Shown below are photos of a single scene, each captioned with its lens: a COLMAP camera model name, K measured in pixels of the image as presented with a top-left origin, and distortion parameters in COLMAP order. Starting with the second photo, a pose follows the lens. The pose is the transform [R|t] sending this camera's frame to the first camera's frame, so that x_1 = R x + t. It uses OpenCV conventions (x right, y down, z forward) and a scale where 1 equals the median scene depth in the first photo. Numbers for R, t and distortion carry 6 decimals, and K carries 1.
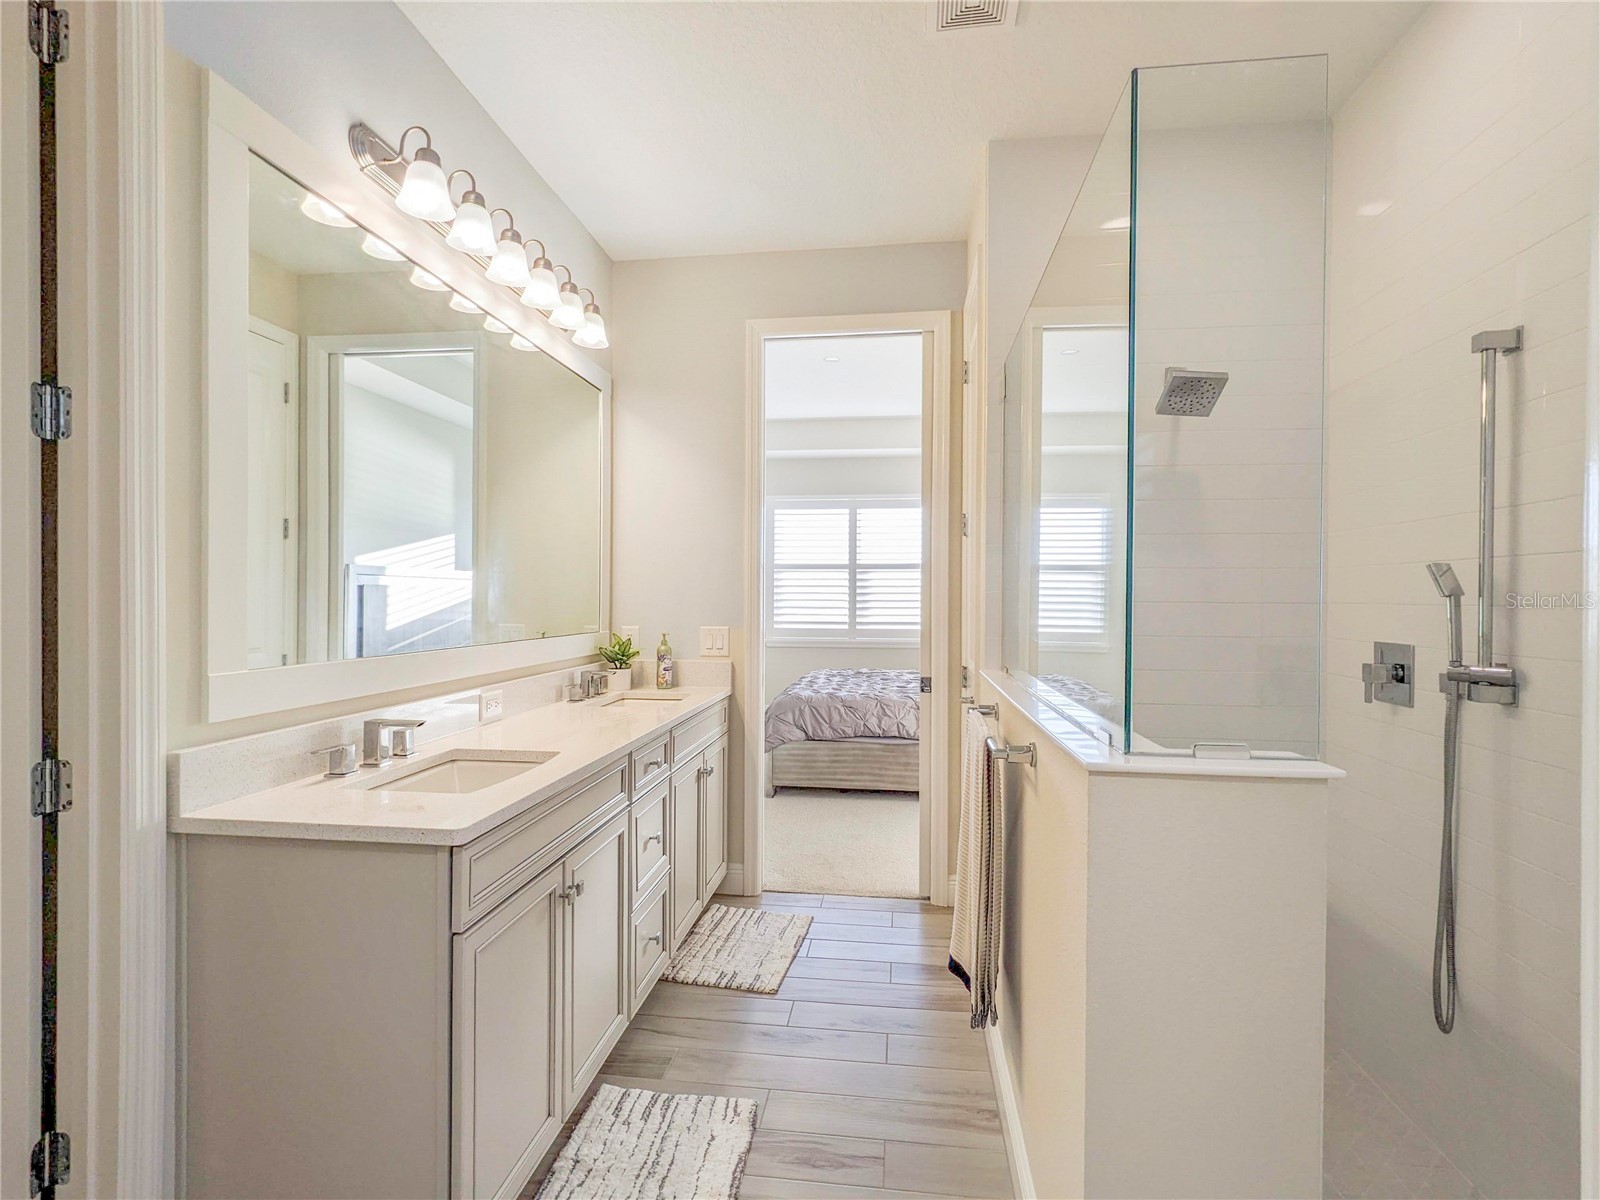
lens RADIAL K [[773.6, 0, 803.9], [0, 773.6, 601.6], [0, 0, 1]] dist [0.000381, 0.001024]
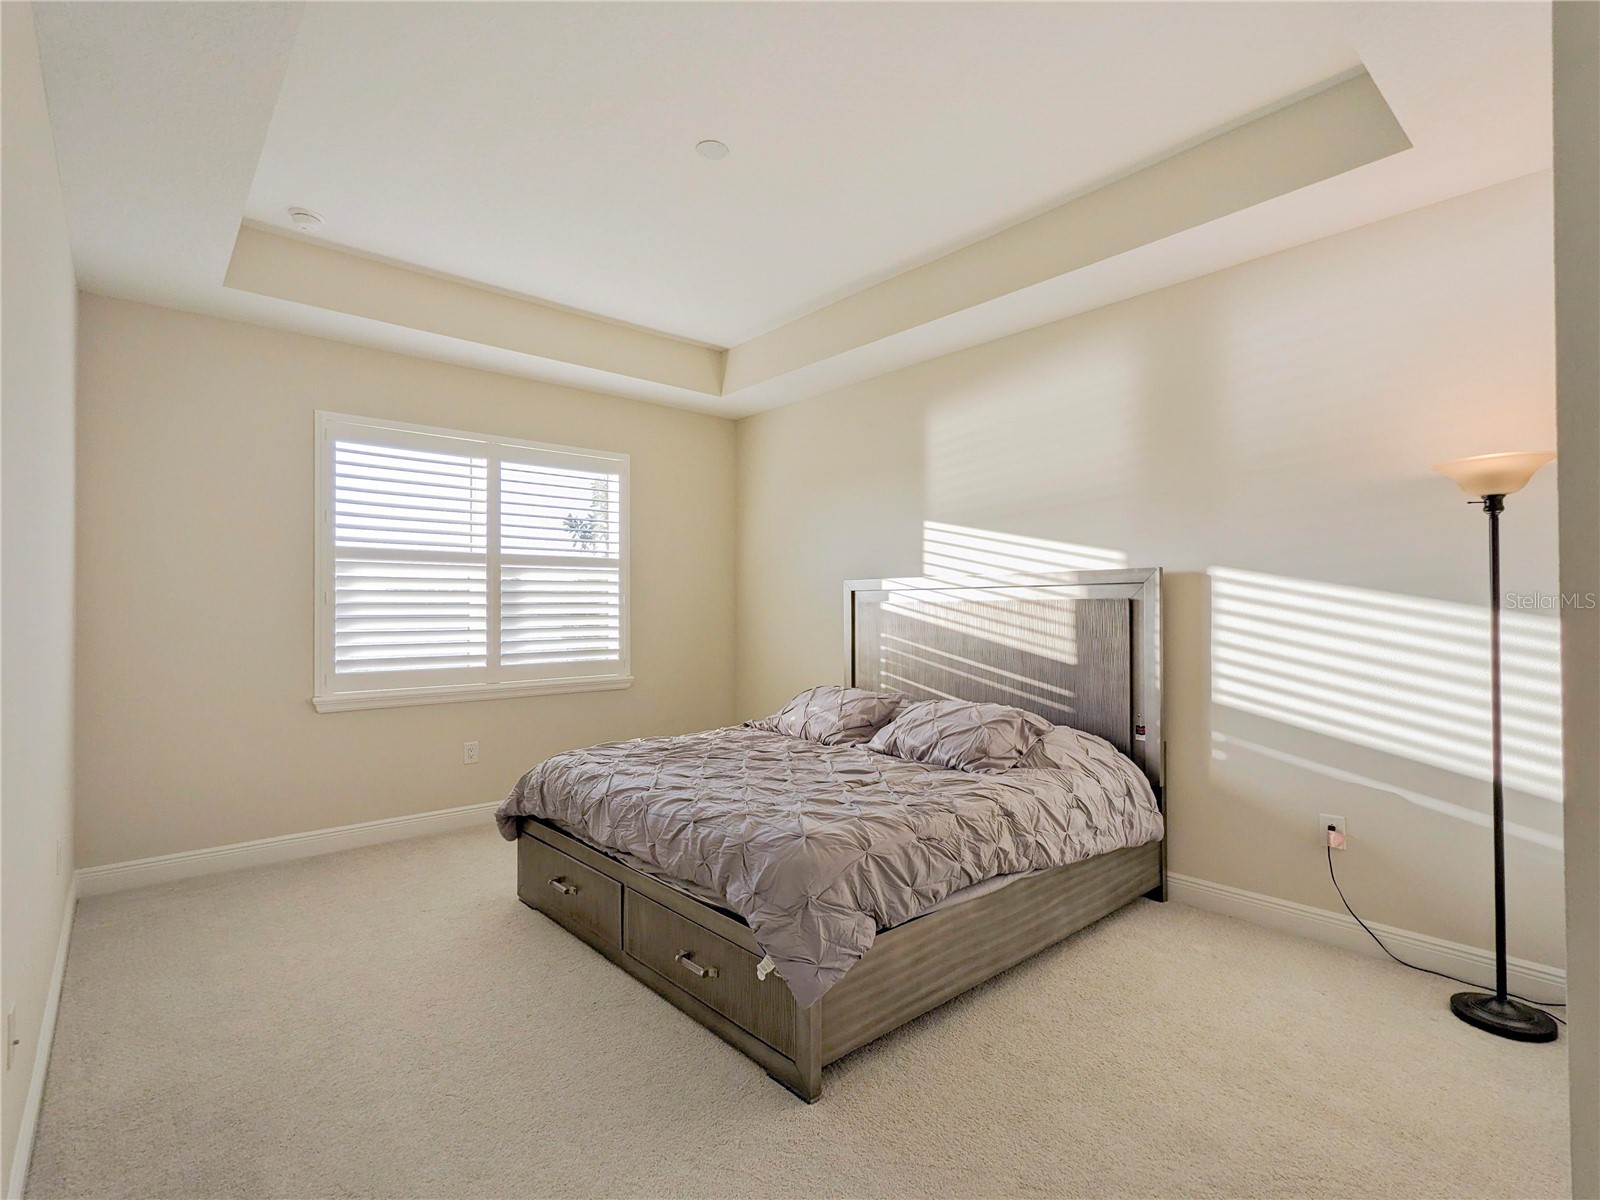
lens RADIAL K [[773.6, 0, 803.9], [0, 773.6, 601.6], [0, 0, 1]] dist [0.000381, 0.001024]
pose [[0.654664, 0.002350, 0.755916, -0.244656], [0.005488, 0.999954, -0.007862, -0.008391], [-0.755900, 0.009295, 0.654621, 0.488055]]
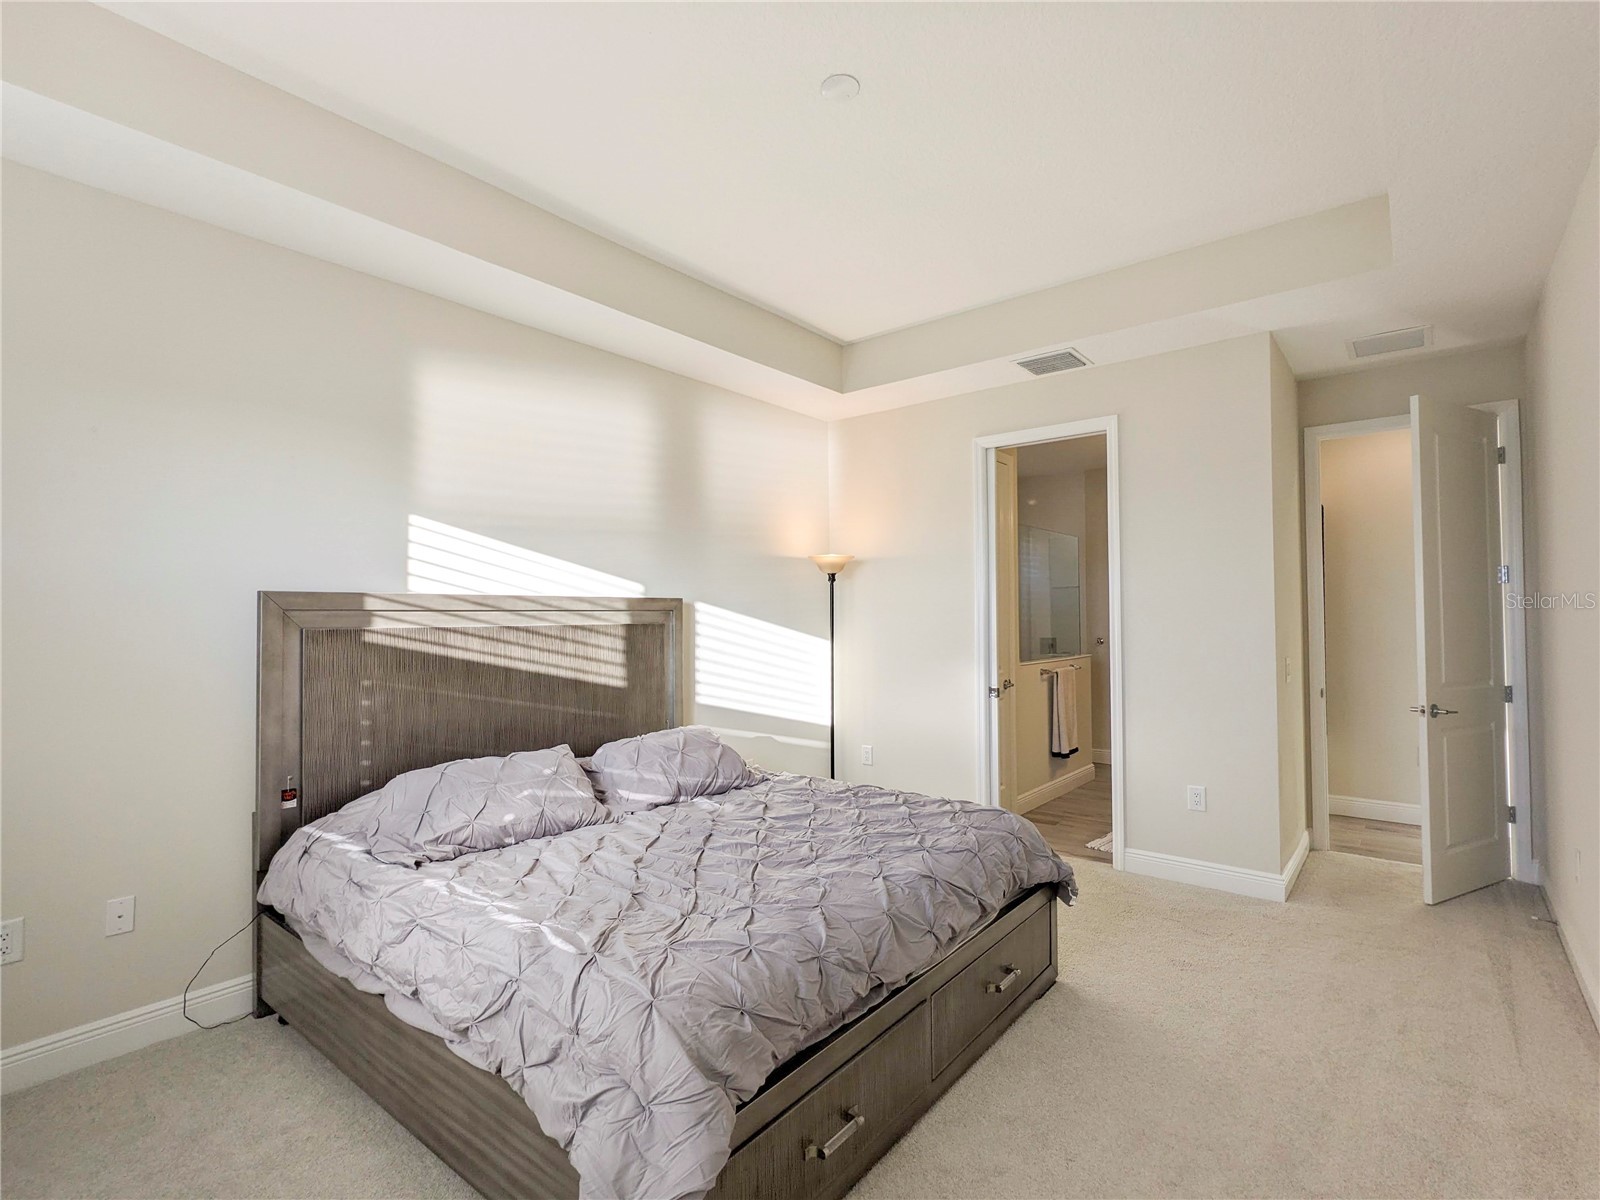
lens RADIAL K [[773.6, 0, 803.9], [0, 773.6, 601.6], [0, 0, 1]] dist [0.000381, 0.001024]
pose [[-0.852581, 0.009887, 0.522501, -0.138114], [0.002482, 0.999886, -0.014870, -0.019945], [-0.522589, -0.011381, -0.852509, 1.020745]]
